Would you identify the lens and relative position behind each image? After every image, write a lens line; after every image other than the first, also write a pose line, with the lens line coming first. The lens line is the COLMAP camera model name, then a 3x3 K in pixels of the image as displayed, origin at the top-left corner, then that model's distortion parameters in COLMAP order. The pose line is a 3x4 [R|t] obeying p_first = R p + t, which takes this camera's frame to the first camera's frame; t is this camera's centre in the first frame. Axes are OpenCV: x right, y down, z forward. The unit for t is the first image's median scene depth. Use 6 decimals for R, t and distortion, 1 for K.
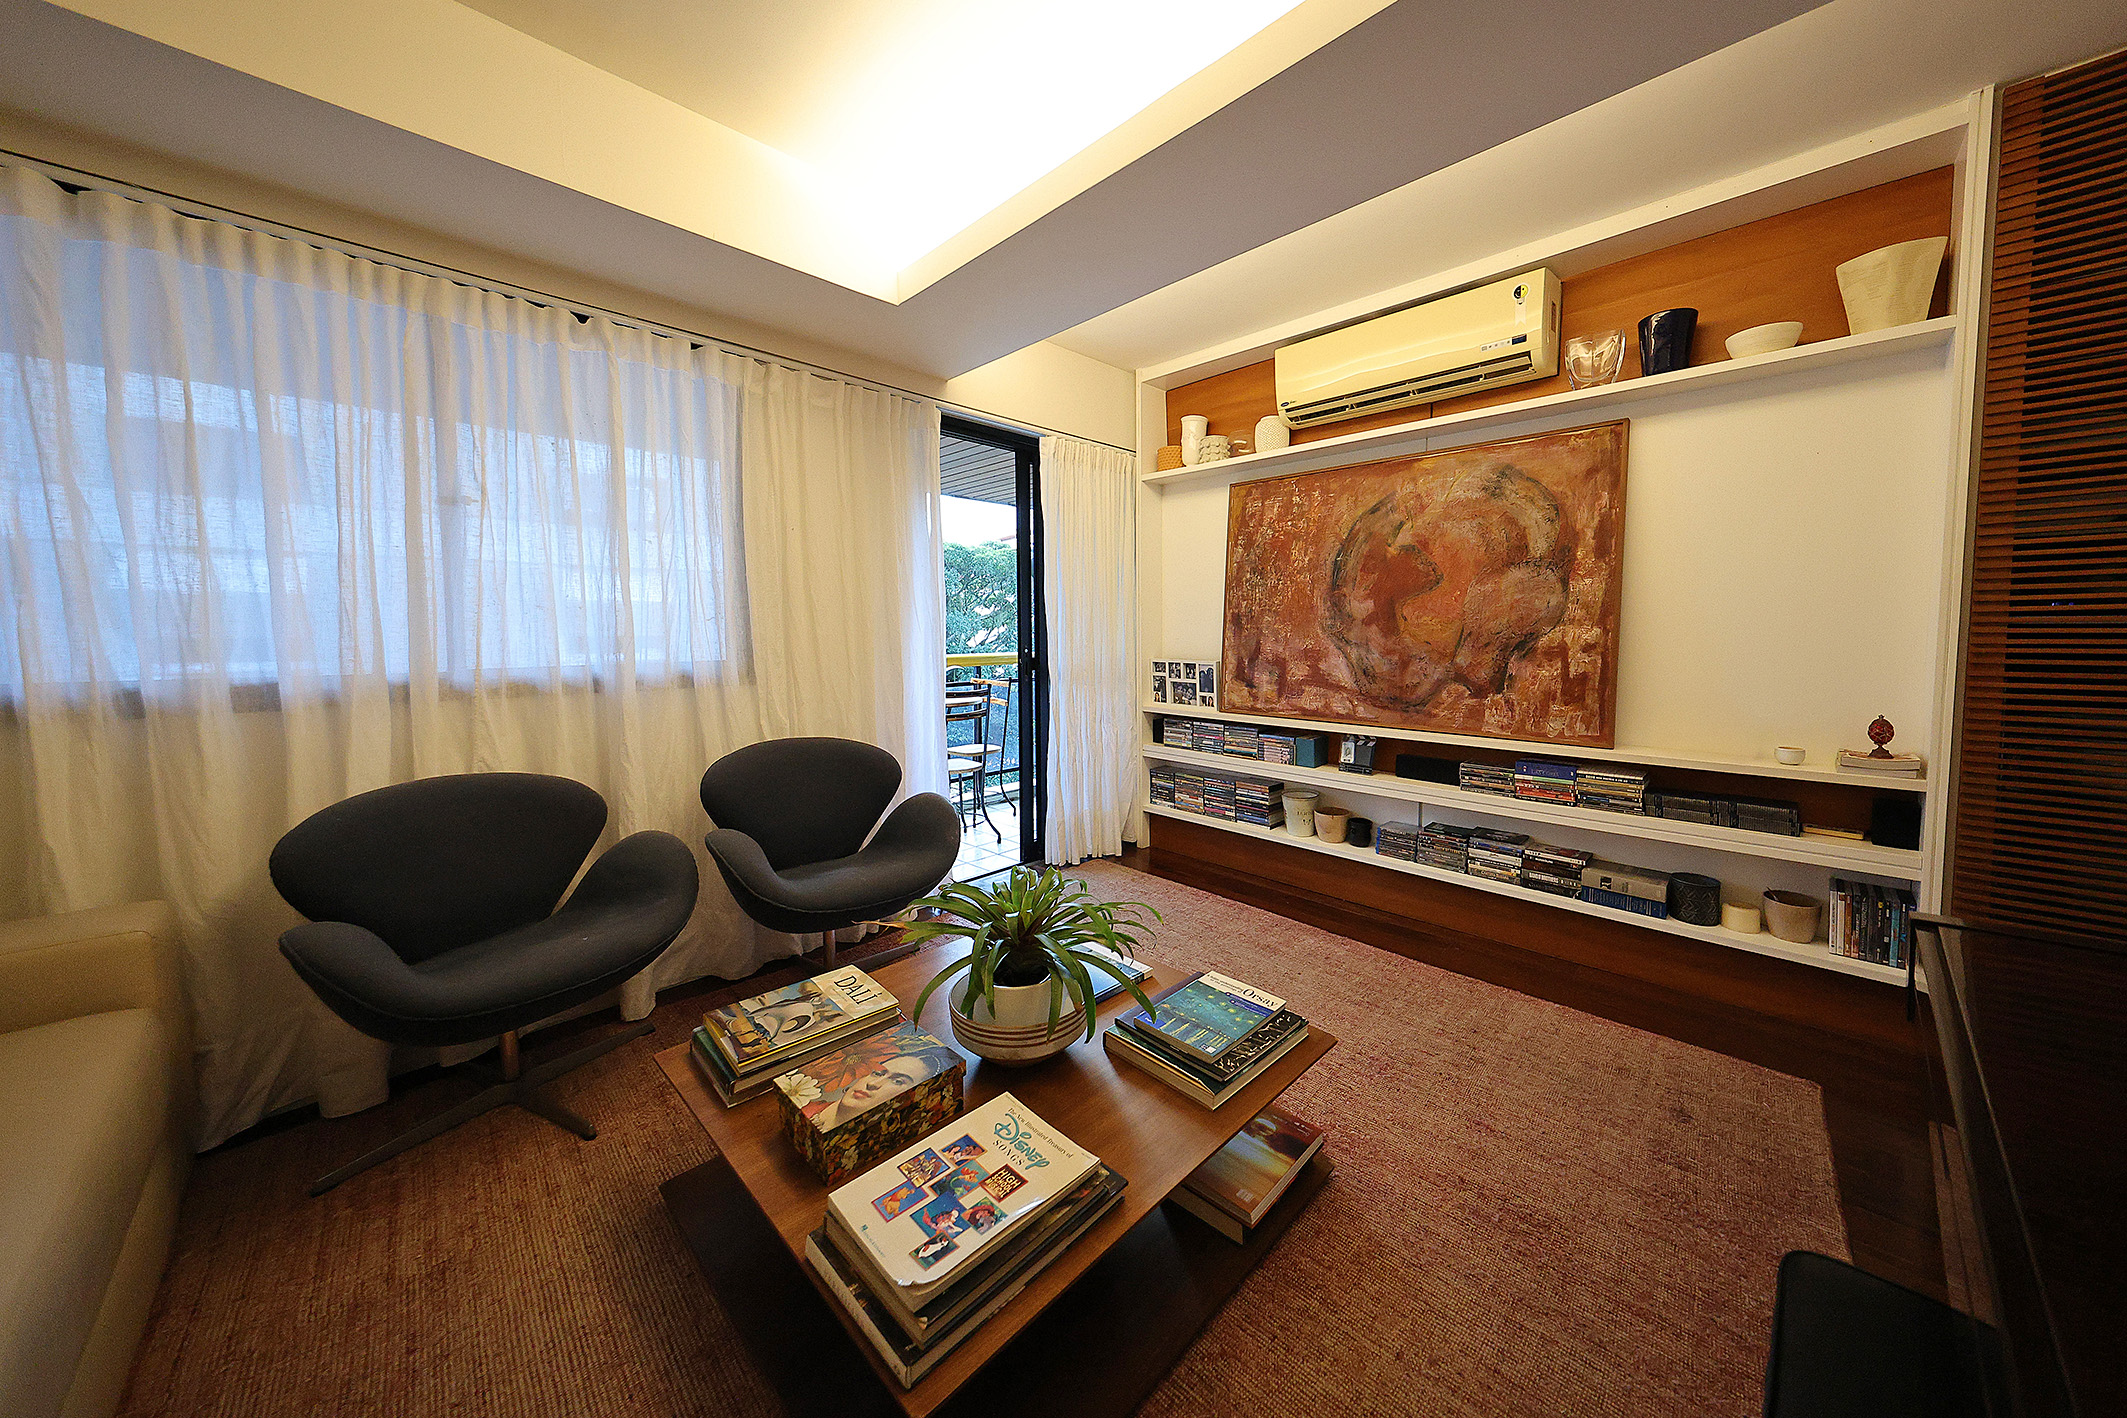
lens RADIAL K [[728.1, 0, 1113.0], [0, 728.1, 666.4], [0, 0, 1]] dist [-0.000815, -0.000062]
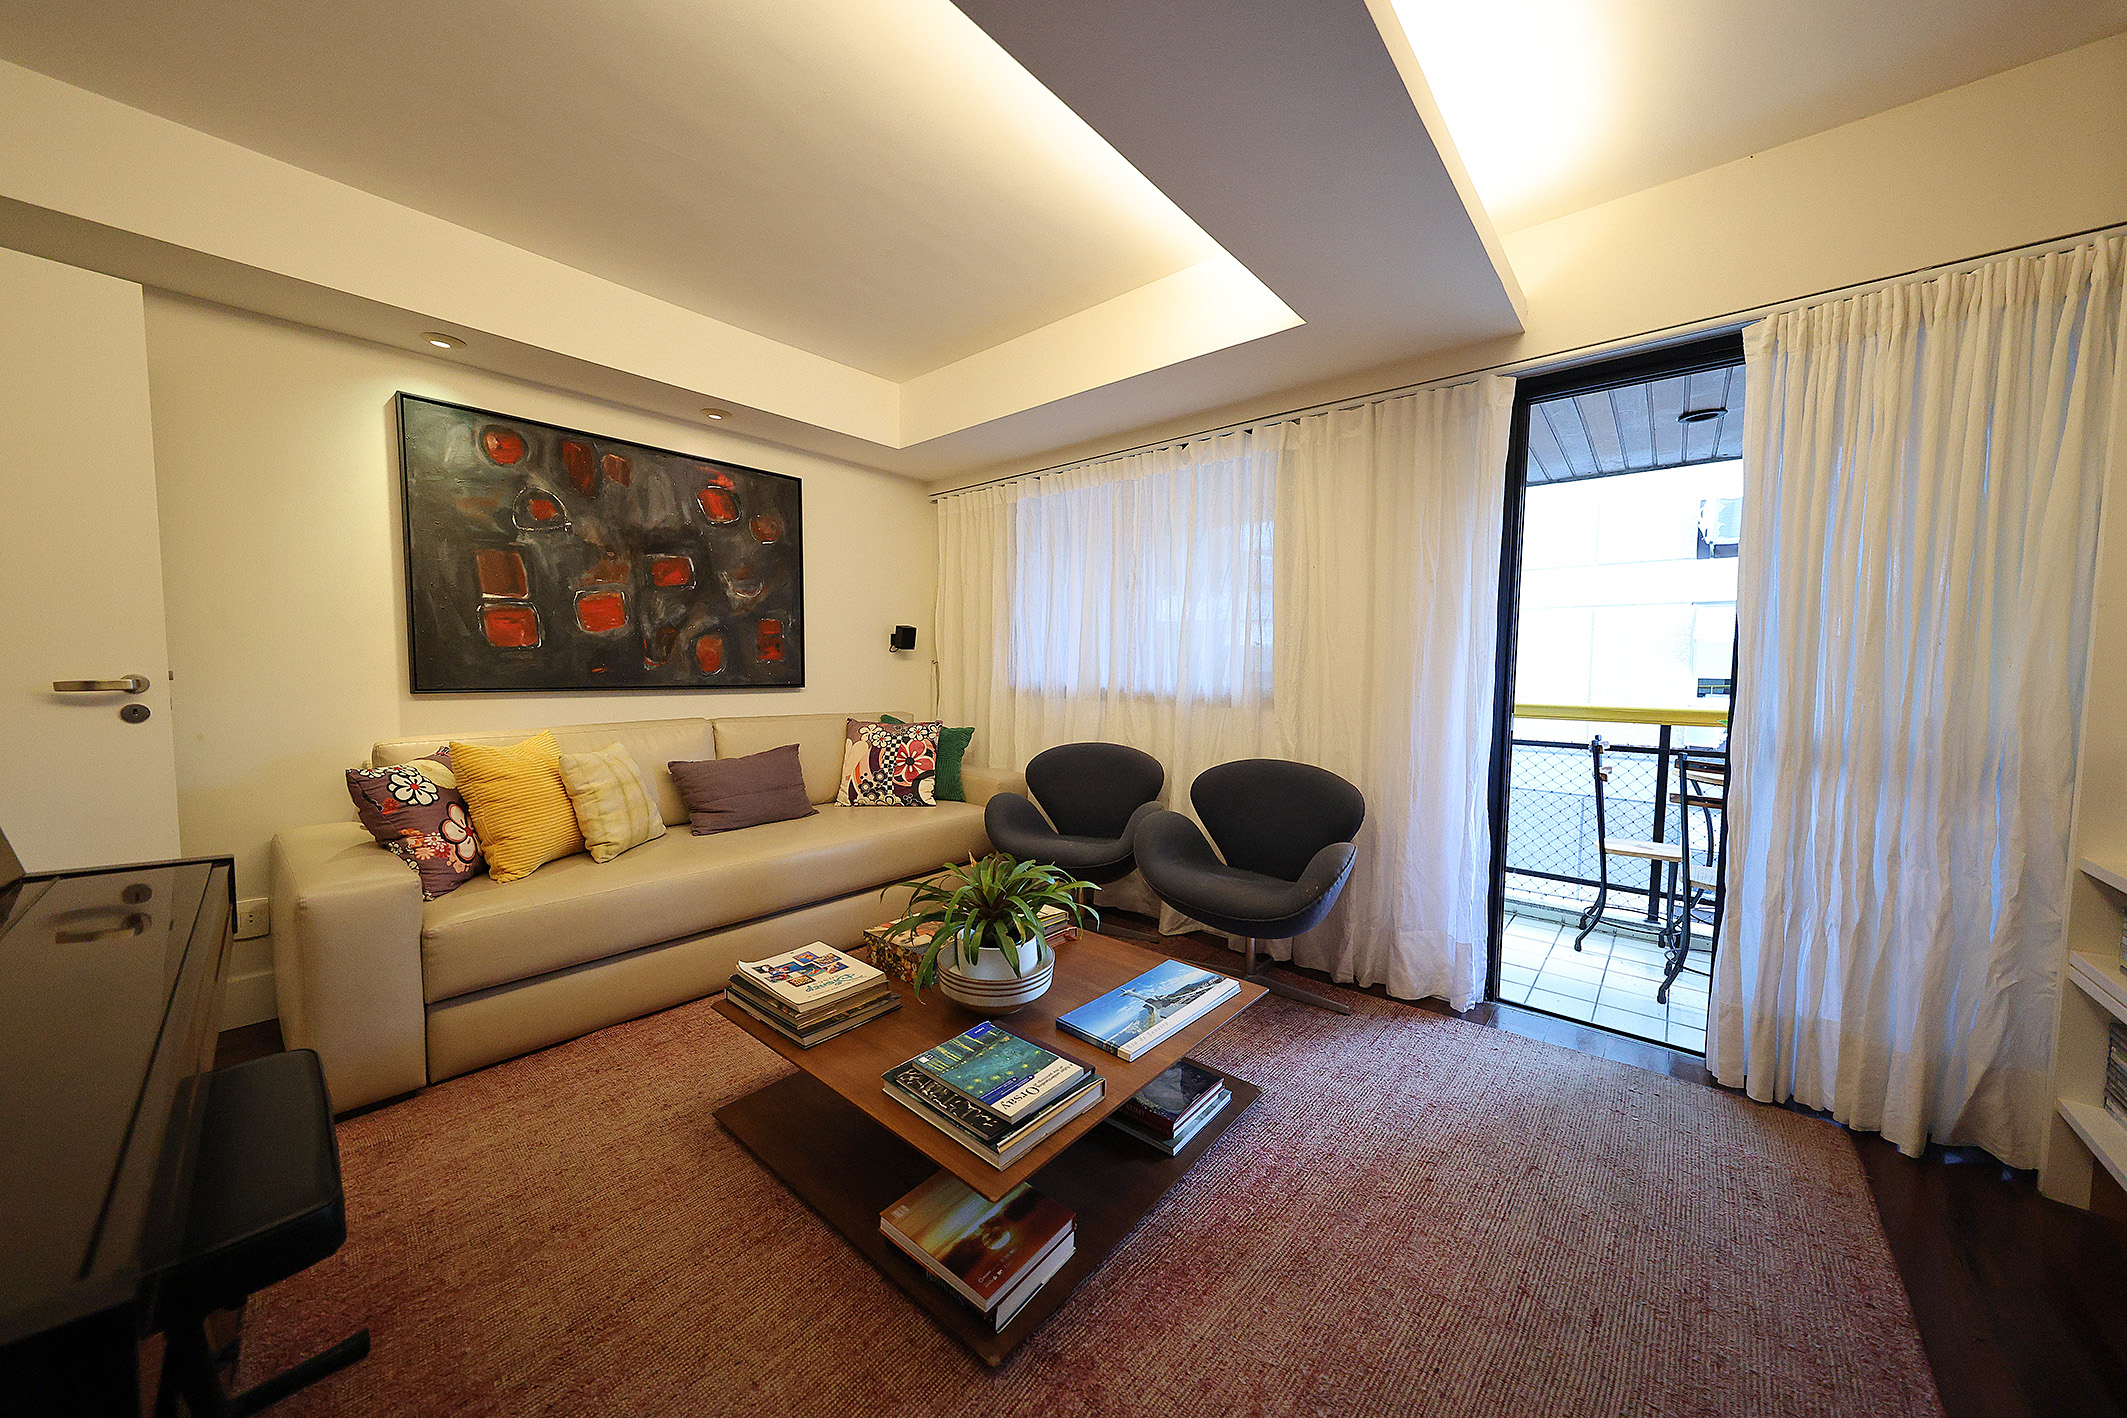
lens RADIAL K [[709.5, 0, 1059.2], [0, 709.5, 710.4], [0, 0, 1]] dist [-0.002144, -0.000111]
pose [[0.049890, 0.065768, -0.996587, 0.605903], [-0.061986, 0.996110, 0.062634, -0.021958], [0.996829, 0.058649, 0.053773, 0.605116]]
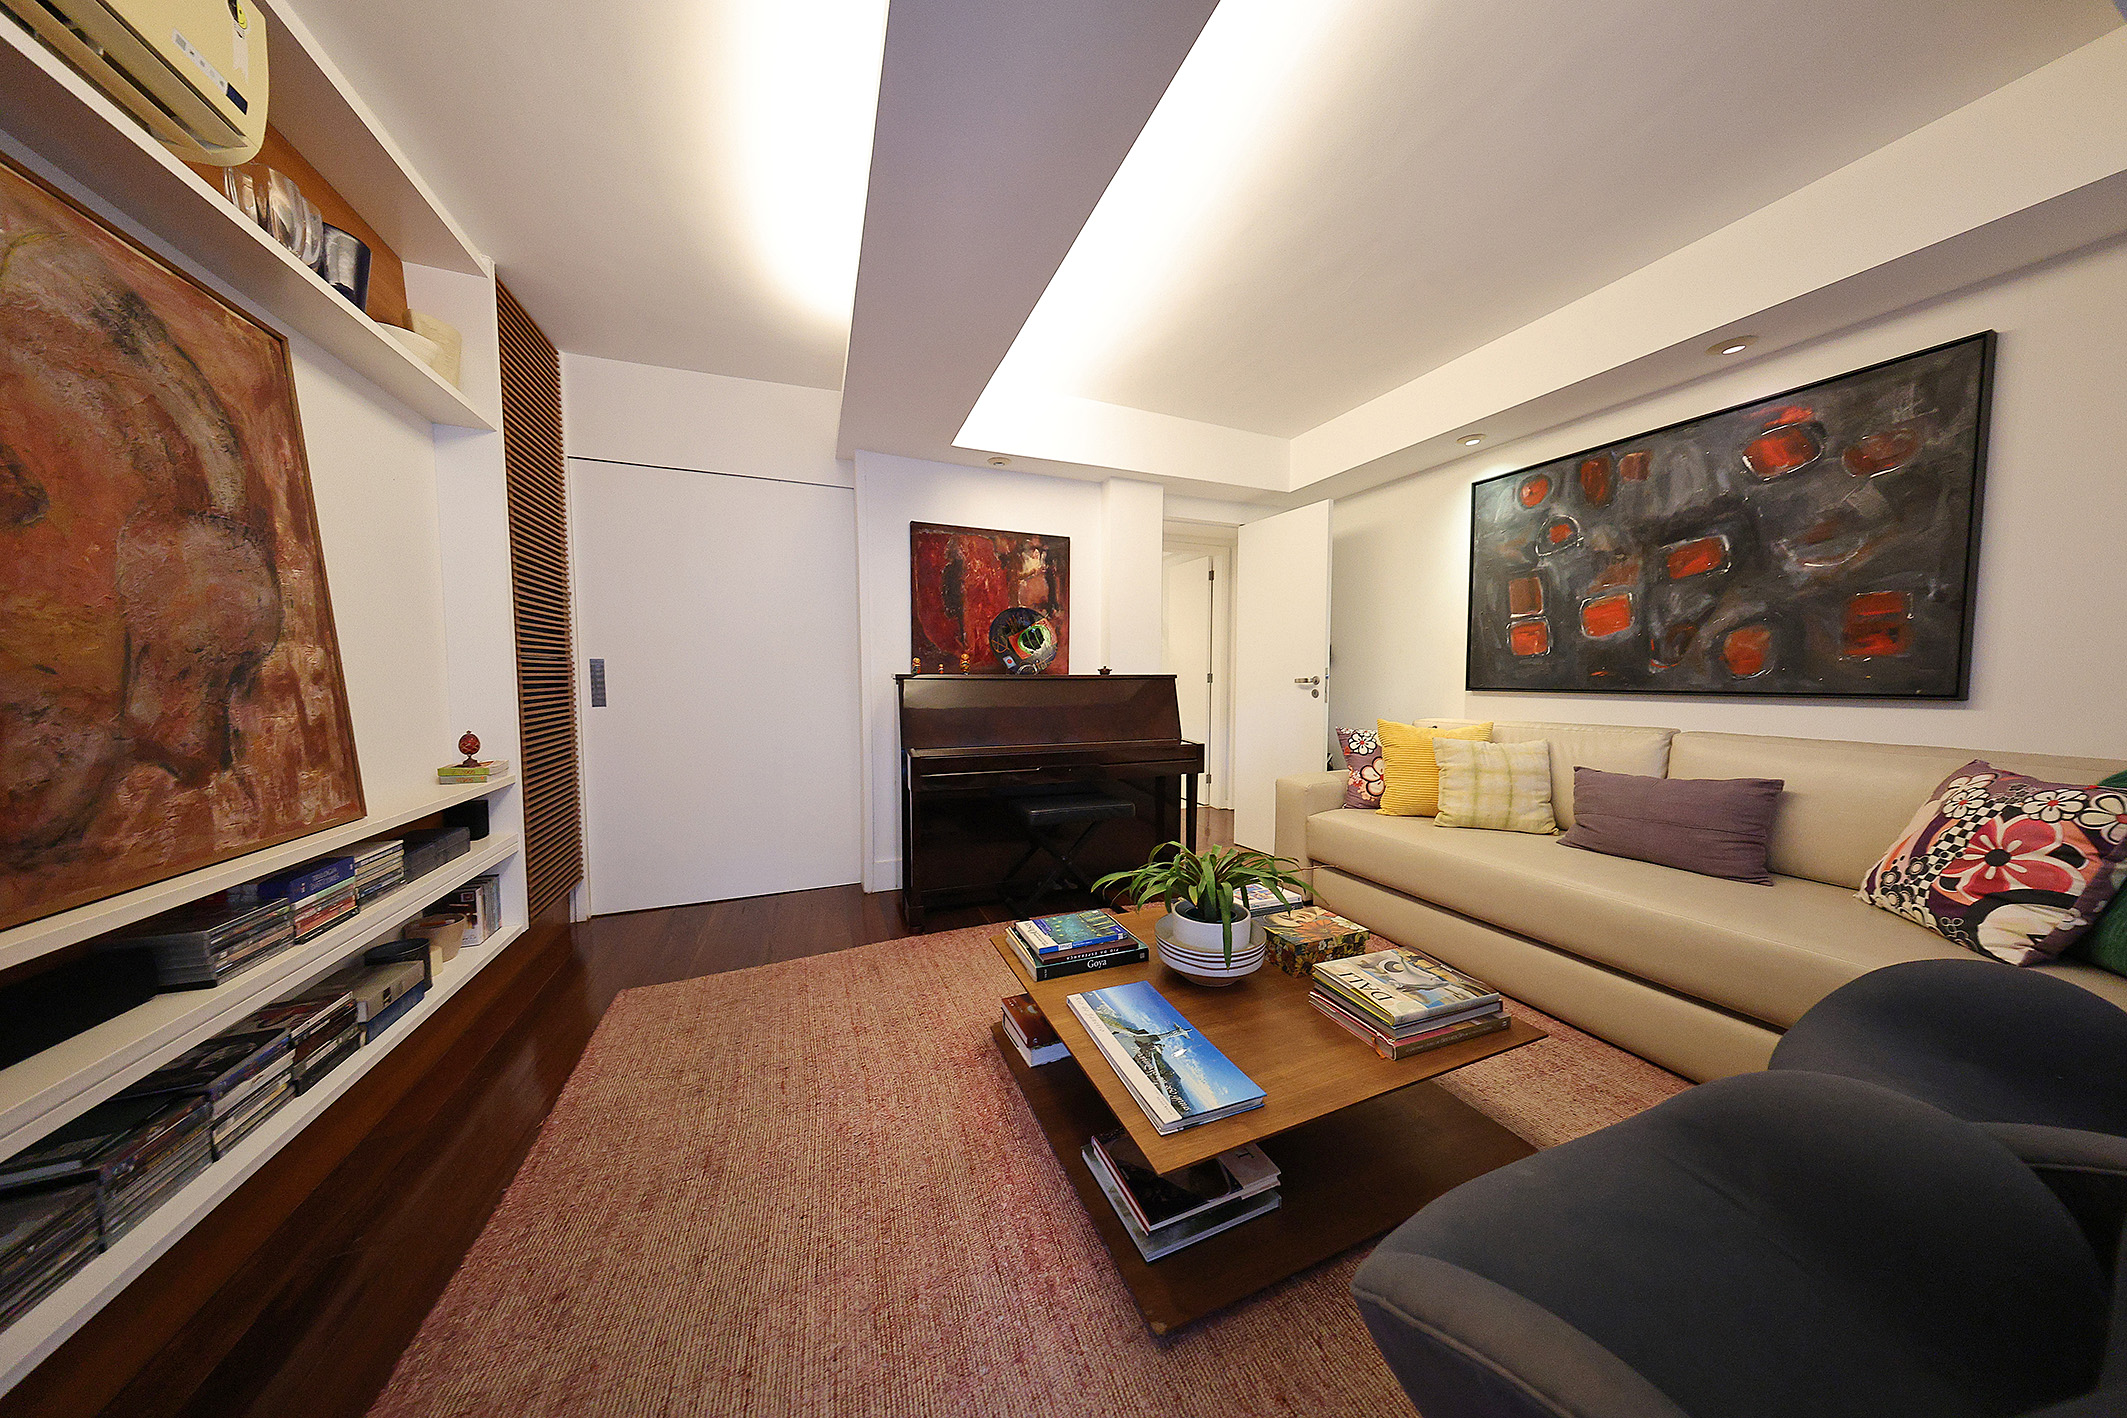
lens RADIAL K [[627.6, 0, 1078.6], [0, 627.6, 711.8], [0, 0, 1]] dist [0.001874, 0.000109]
pose [[-0.924775, -0.016081, 0.380173, -0.196054], [0.024950, 0.994394, 0.102752, -0.034868], [-0.379694, 0.104507, -0.919190, 1.232103]]
